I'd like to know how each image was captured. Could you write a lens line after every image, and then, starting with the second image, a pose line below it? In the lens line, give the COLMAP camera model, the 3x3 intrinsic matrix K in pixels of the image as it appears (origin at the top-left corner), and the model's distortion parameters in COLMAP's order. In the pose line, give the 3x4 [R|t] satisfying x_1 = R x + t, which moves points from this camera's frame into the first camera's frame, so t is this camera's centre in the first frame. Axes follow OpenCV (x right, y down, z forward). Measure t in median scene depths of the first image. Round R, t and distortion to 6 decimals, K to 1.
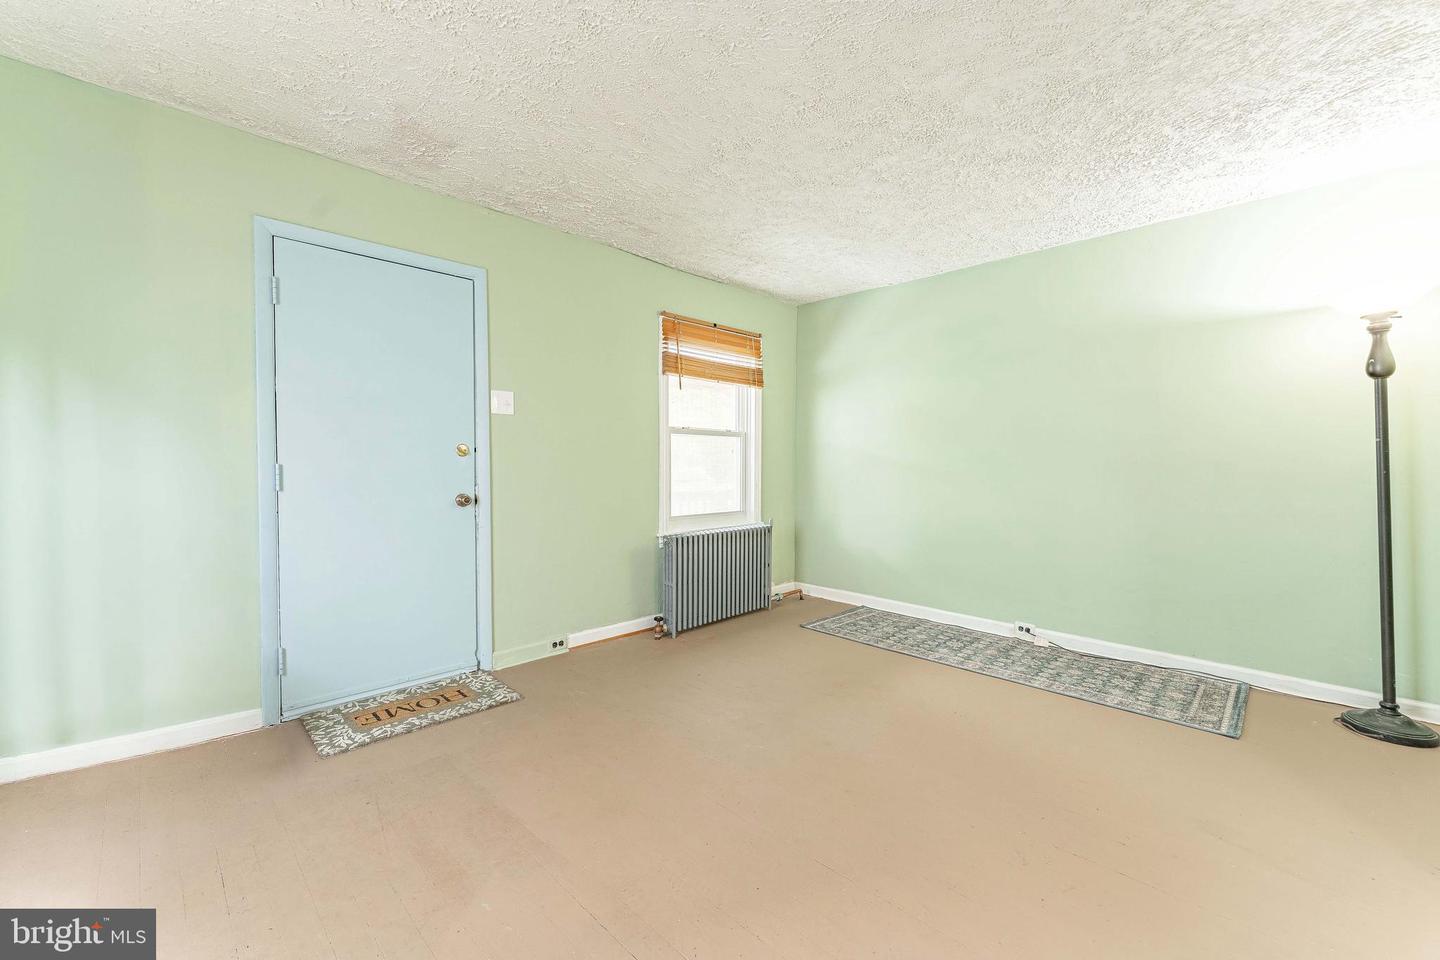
lens RADIAL K [[577.7, 0, 716.2], [0, 577.7, 478.2], [0, 0, 1]] dist [-0.001468, -0.000471]
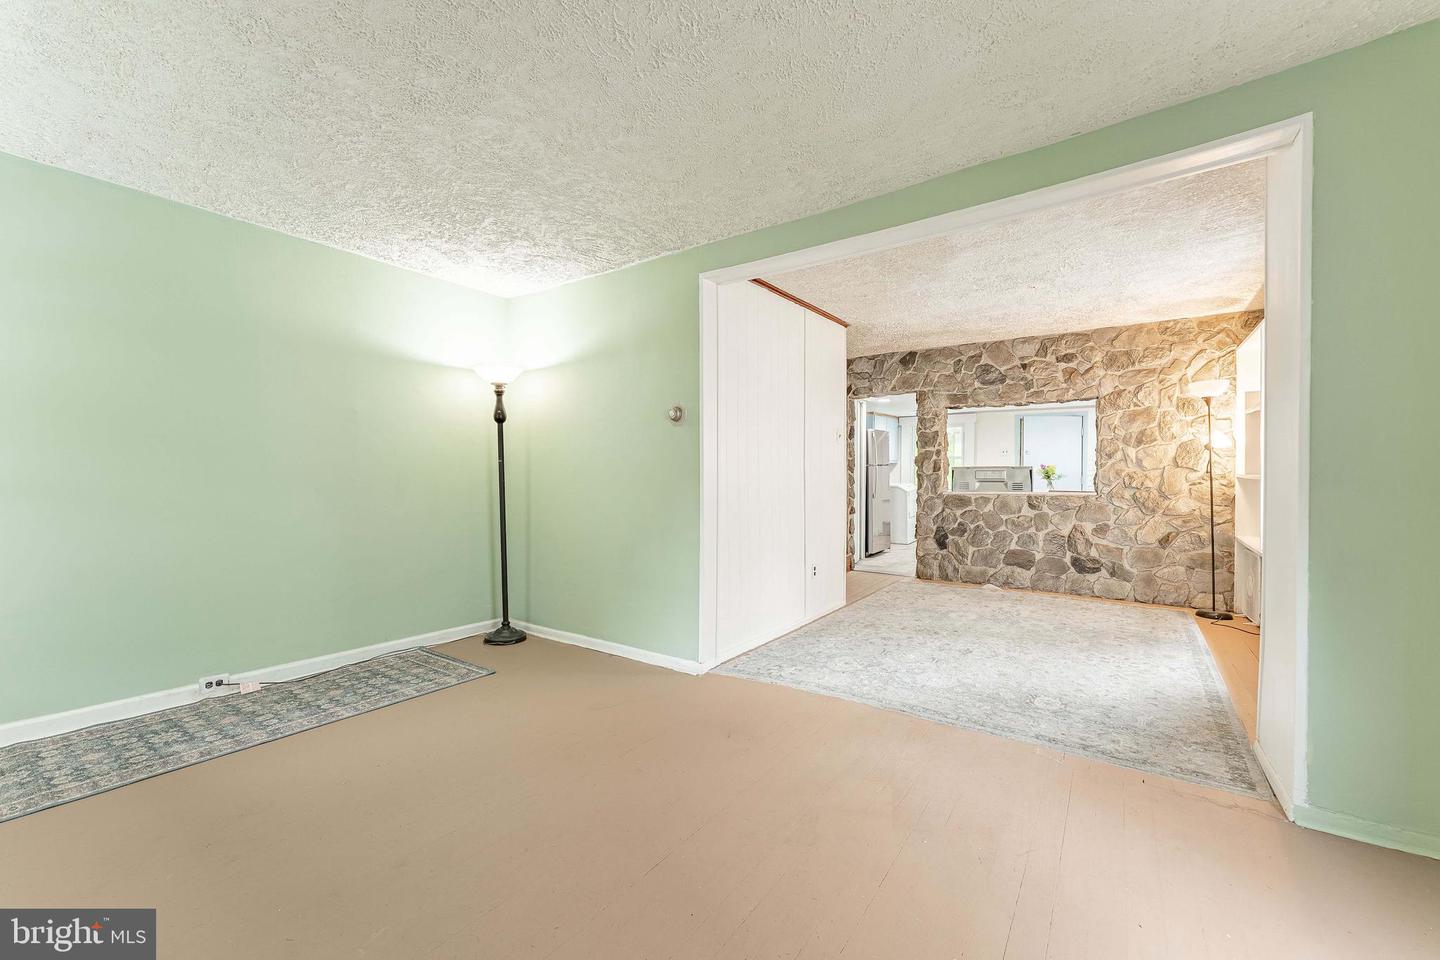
lens RADIAL K [[577.7, 0, 712.9], [0, 577.7, 478.3], [0, 0, 1]] dist [-0.001468, -0.000471]
pose [[-0.166168, -0.005174, 0.986084, -0.404730], [0.021322, 0.999734, 0.008838, -0.014815], [-0.985867, 0.022494, -0.166013, 0.504100]]
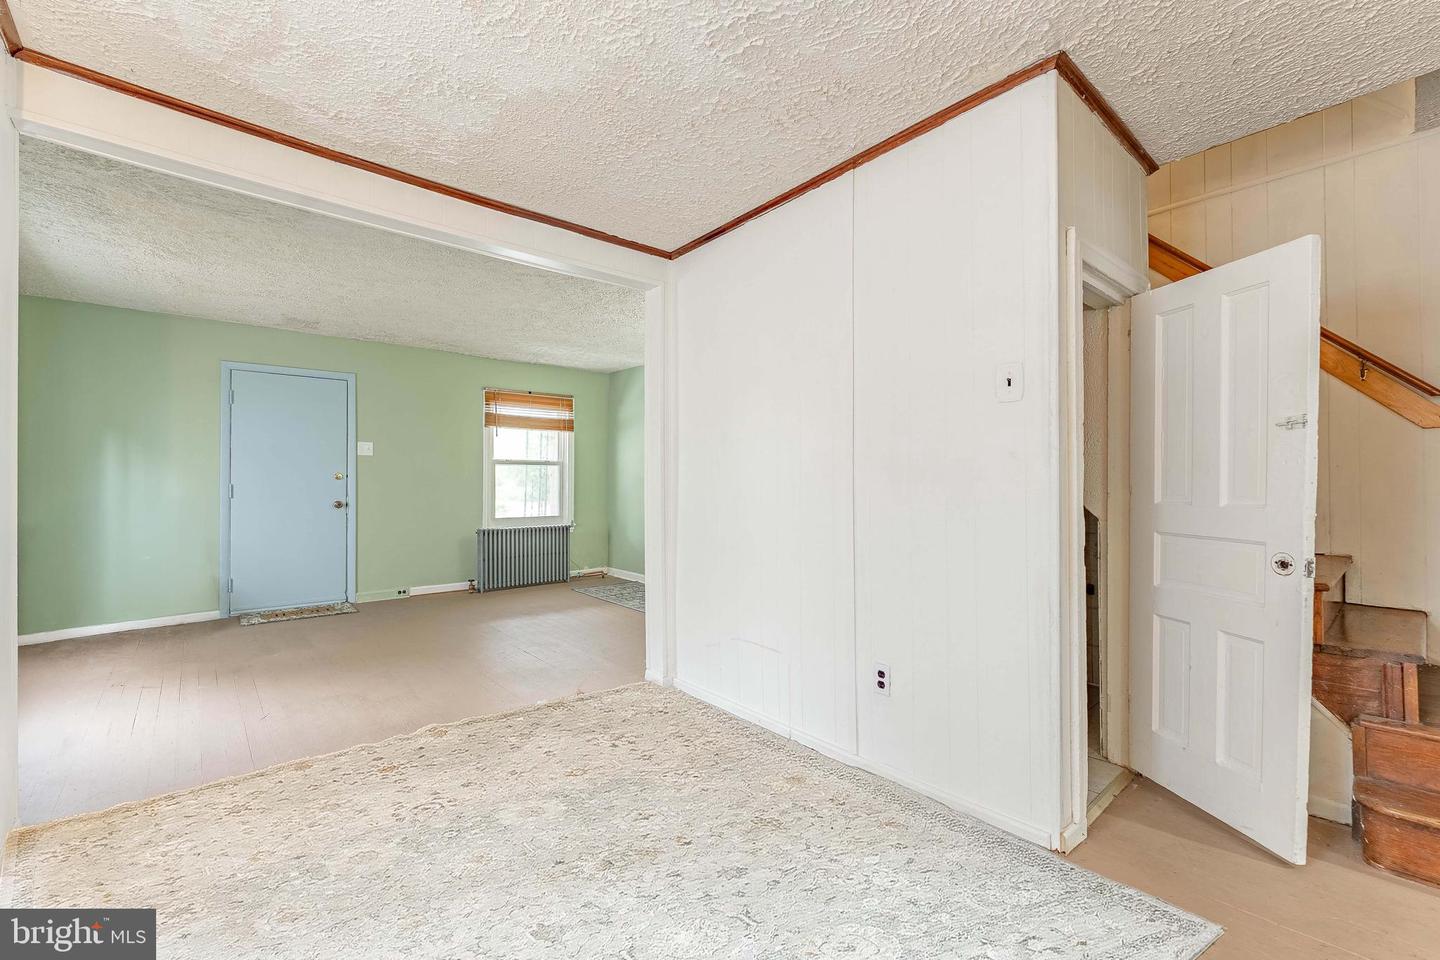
lens RADIAL K [[577.7, 0, 694.4], [0, 577.7, 479.6], [0, 0, 1]] dist [-0.001468, -0.000471]
pose [[0.997272, 0.000823, -0.073809, 0.724339], [-0.002997, 0.999564, -0.029360, 0.009924], [0.073752, 0.029501, 0.996840, -0.636241]]
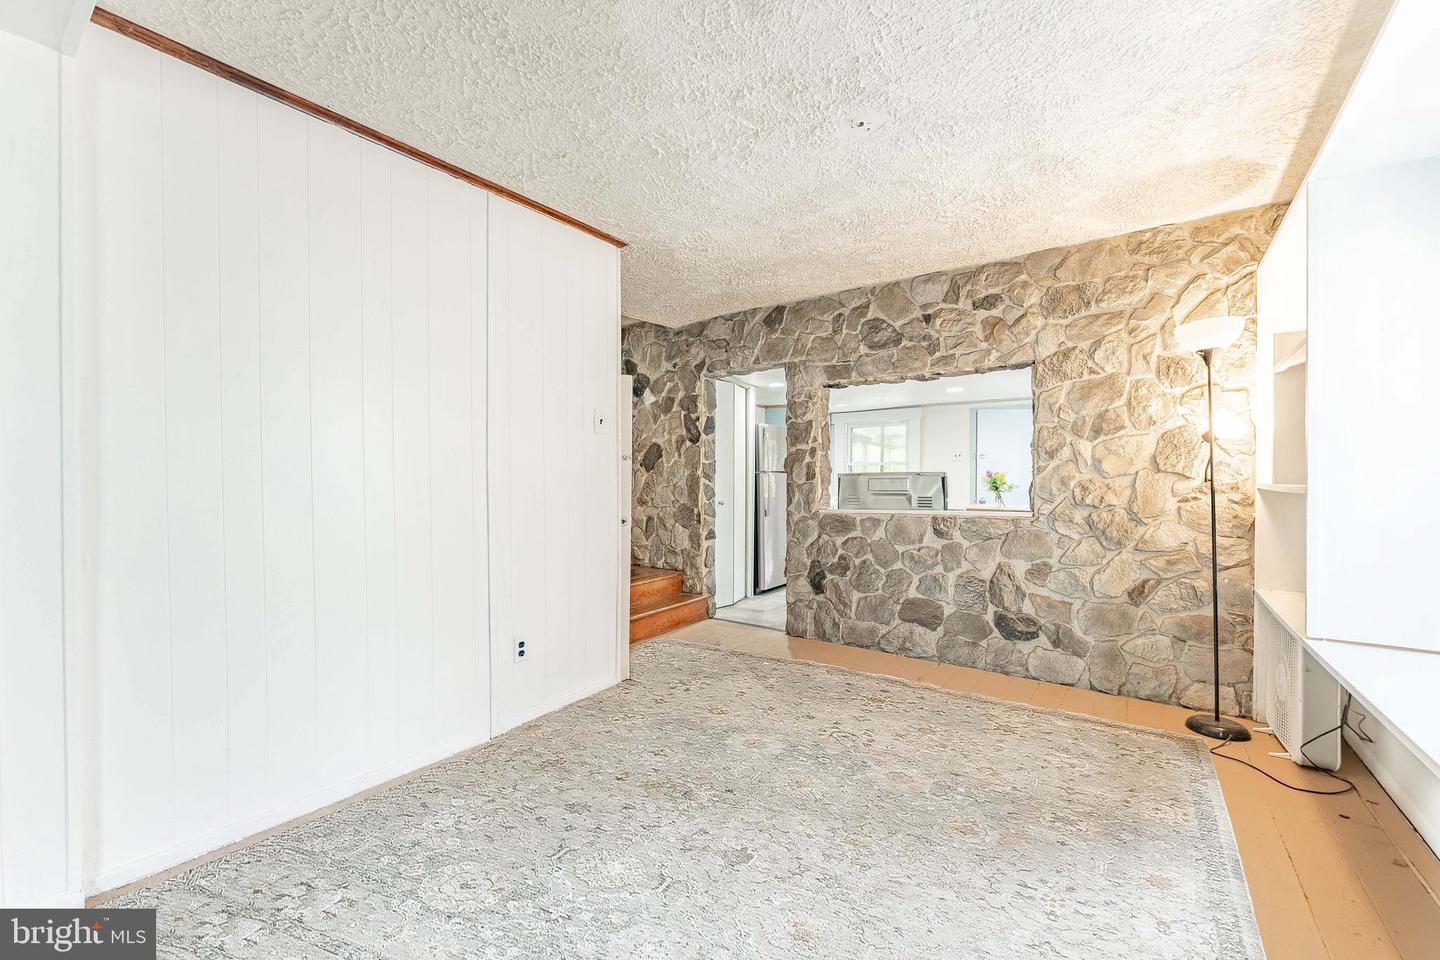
lens RADIAL K [[577.7, 0, 716.7], [0, 577.7, 488.5], [0, 0, 1]] dist [-0.001468, -0.000471]
pose [[-0.148457, -0.004017, 0.988911, 0.063603], [0.019822, 0.999779, 0.007036, 0.000711], [-0.988720, 0.020647, -0.148344, -0.094548]]
